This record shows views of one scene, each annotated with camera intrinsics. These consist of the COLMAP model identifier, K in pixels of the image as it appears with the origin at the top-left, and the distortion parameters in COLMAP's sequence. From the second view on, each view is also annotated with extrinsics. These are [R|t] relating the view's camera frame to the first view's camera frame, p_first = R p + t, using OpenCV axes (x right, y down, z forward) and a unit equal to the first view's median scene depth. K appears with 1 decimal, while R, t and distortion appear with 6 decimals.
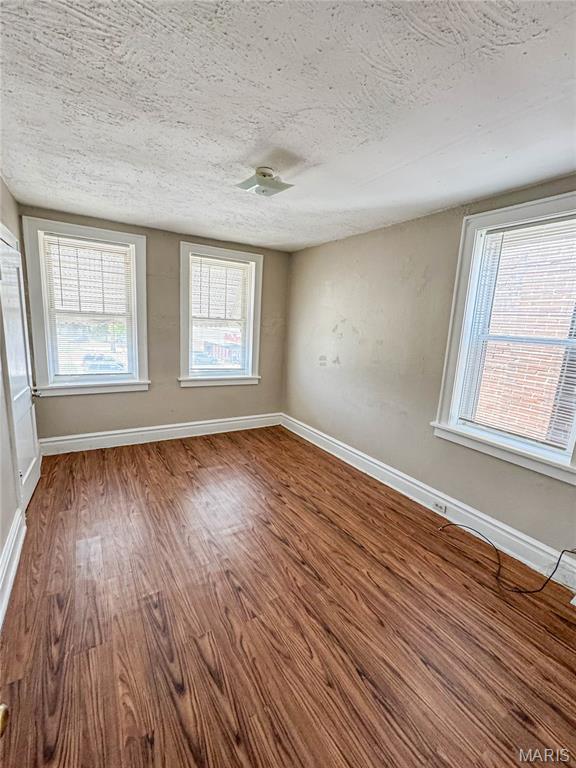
lens RADIAL K [[384.7, 0, 291.1], [0, 384.7, 389.4], [0, 0, 1]] dist [0.004139, 0.000337]
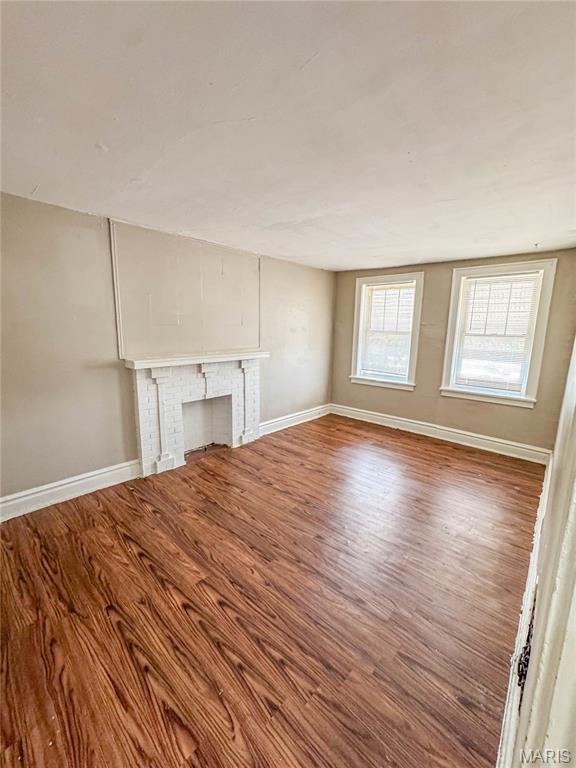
lens RADIAL K [[305.6, 0, 291.2], [0, 305.6, 379.8], [0, 0, 1]] dist [0.001003, 0.000122]
pose [[0.323451, 0.109042, -0.939941, 0.424499], [-0.167717, 0.984217, 0.056465, -0.026209], [0.931263, 0.139380, 0.336634, 0.273209]]
